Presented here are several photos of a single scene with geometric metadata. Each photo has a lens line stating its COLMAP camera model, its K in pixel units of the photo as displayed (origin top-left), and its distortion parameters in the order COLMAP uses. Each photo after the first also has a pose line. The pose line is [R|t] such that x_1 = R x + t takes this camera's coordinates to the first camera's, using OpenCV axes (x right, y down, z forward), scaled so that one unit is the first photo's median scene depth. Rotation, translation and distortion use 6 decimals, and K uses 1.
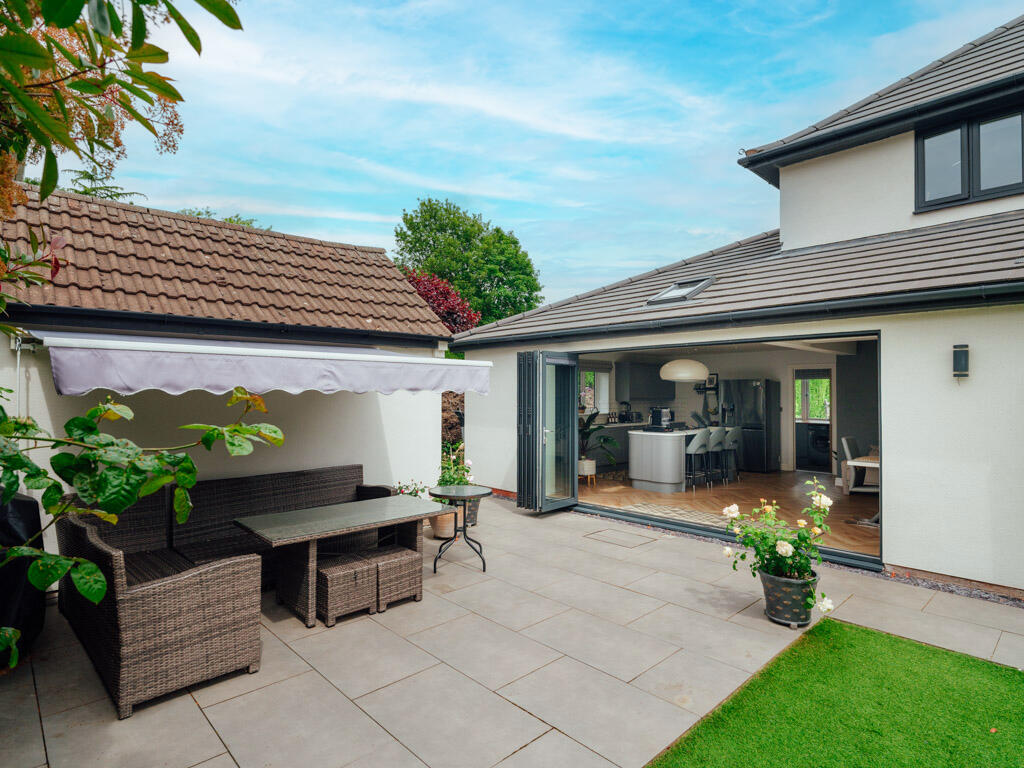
lens RADIAL K [[548.9, 0, 507.9], [0, 548.9, 383.4], [0, 0, 1]] dist [0.004994, -0.002234]
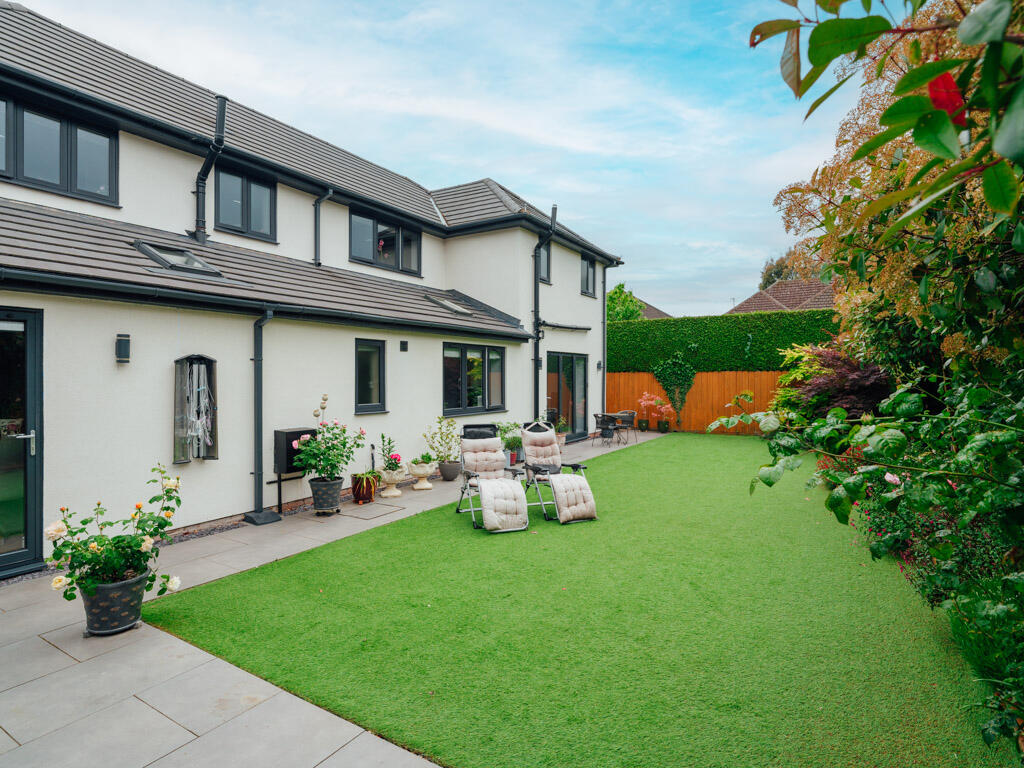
lens RADIAL K [[548.9, 0, 507.9], [0, 548.9, 383.4], [0, 0, 1]] dist [0.004994, -0.002234]
pose [[-0.251298, -0.015426, 0.967787, -0.463207], [-0.016125, 0.999801, 0.011750, 0.003667], [-0.967776, -0.012653, -0.251496, 0.526216]]
